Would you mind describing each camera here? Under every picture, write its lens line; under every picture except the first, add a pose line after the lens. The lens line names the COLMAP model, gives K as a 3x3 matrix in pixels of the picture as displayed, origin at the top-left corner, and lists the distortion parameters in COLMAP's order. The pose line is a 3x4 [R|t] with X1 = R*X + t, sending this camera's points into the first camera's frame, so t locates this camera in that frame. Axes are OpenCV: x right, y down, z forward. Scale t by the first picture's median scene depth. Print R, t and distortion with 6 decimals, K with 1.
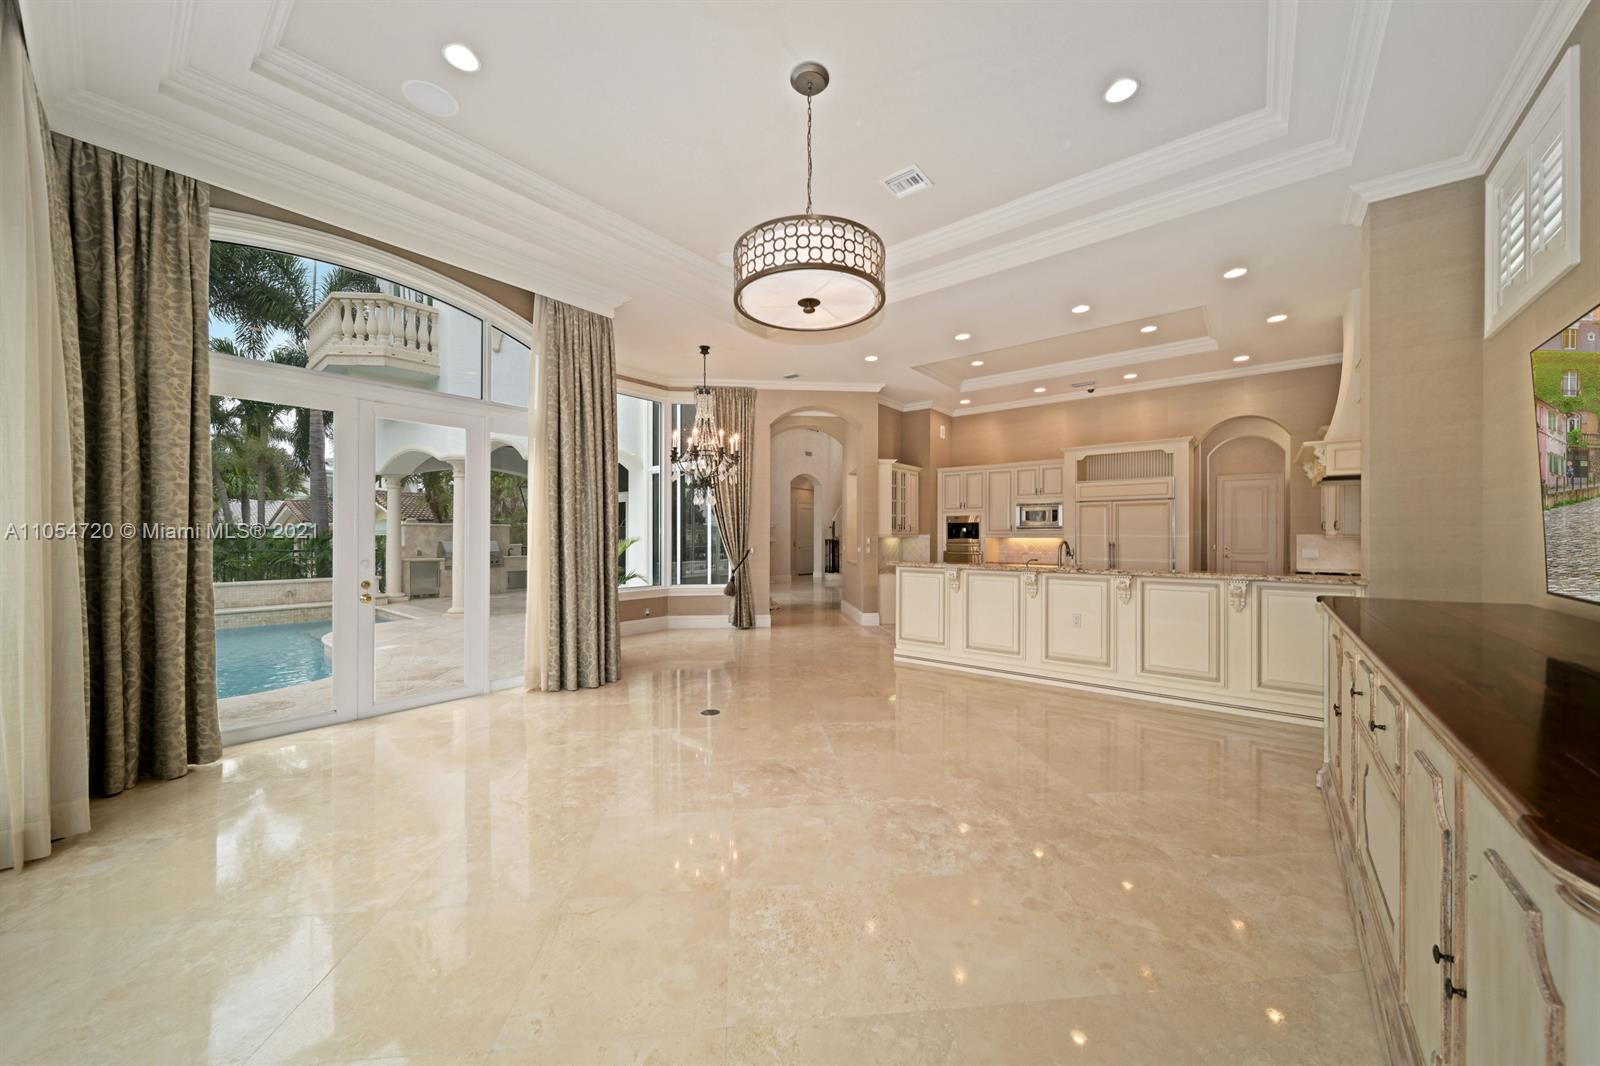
lens RADIAL K [[564.2, 0, 798.1], [0, 564.2, 523.2], [0, 0, 1]] dist [0.000077, 0.000047]
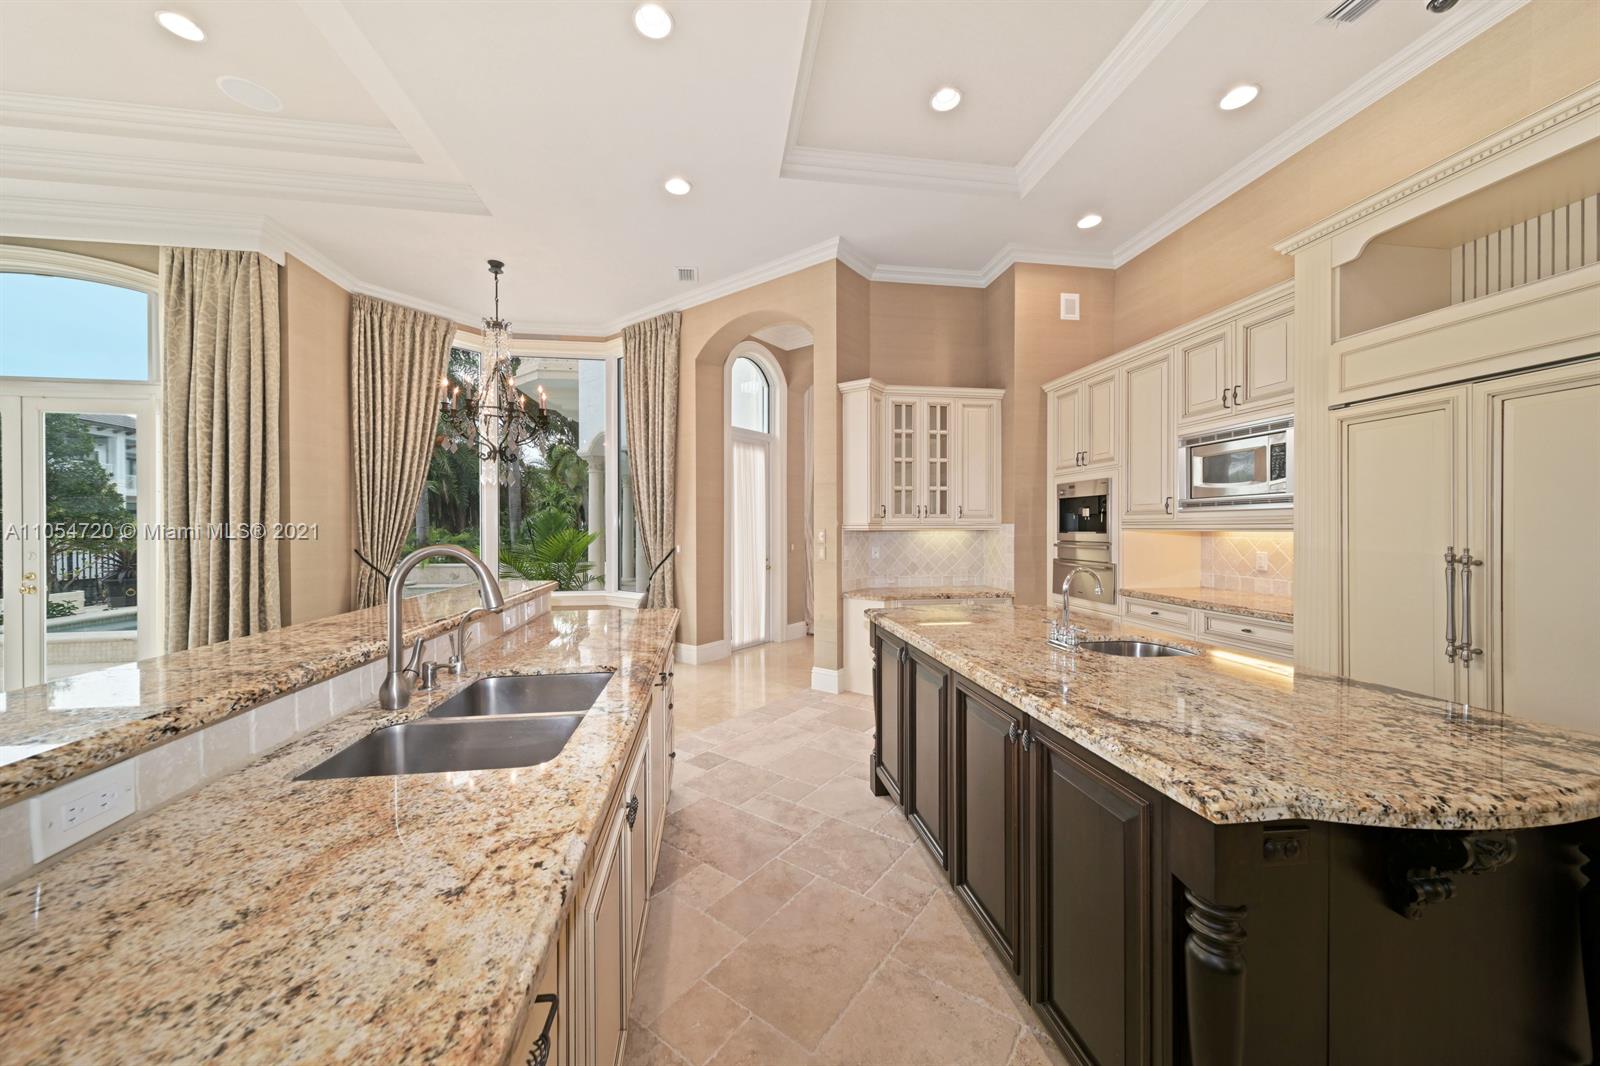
lens RADIAL K [[564.2, 0, 798.1], [0, 564.2, 523.2], [0, 0, 1]] dist [0.000077, 0.000047]
pose [[0.741085, -0.009264, -0.671347, 0.451393], [0.017841, 0.999823, 0.005897, 0.014483], [0.671174, -0.016348, 0.741120, 0.551403]]
